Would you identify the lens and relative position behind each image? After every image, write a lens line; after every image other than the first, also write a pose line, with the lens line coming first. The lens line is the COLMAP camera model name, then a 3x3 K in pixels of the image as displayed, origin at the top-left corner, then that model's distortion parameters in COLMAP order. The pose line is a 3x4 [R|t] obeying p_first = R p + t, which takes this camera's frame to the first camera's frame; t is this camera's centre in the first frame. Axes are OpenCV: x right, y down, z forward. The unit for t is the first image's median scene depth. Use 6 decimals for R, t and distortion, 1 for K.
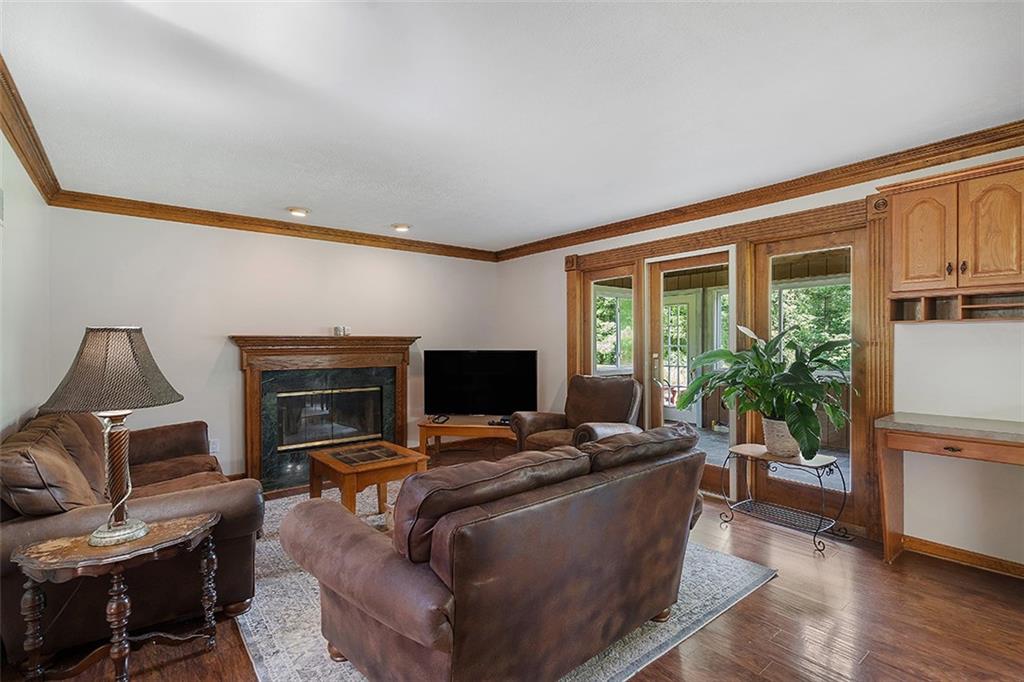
lens RADIAL K [[469.8, 0, 514.5], [0, 469.8, 341.9], [0, 0, 1]] dist [-0.005019, -0.000406]
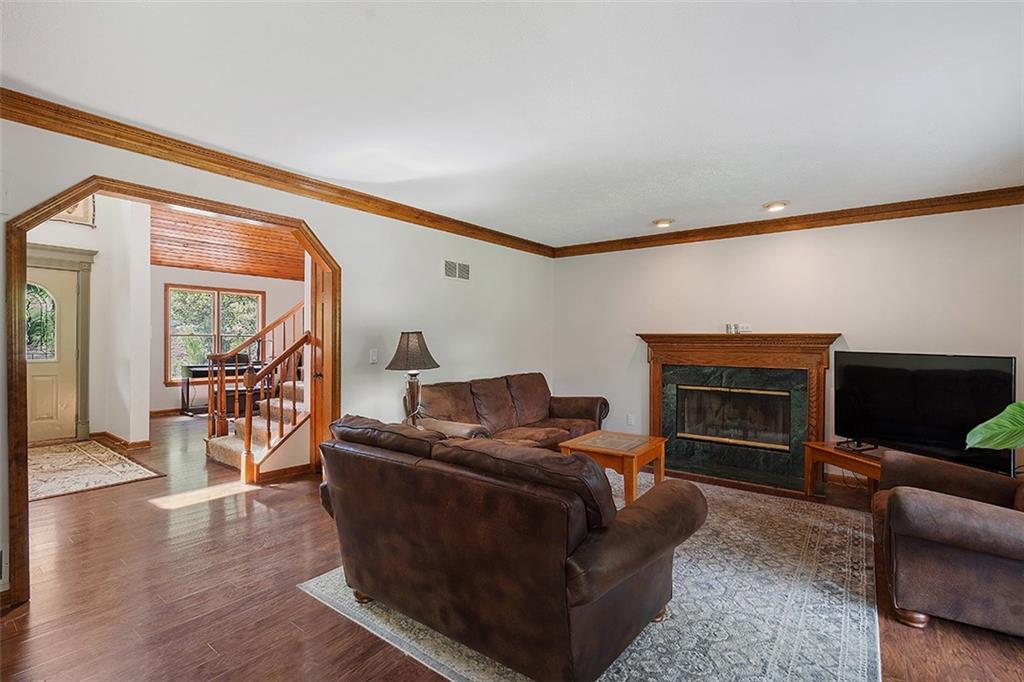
lens RADIAL K [[469.8, 0, 533.2], [0, 469.8, 342.6], [0, 0, 1]] dist [-0.005019, -0.000406]
pose [[0.267823, 0.008203, -0.963433, 0.502181], [-0.005566, 0.999960, 0.006966, 0.001553], [0.963452, 0.003497, 0.267858, 0.375062]]
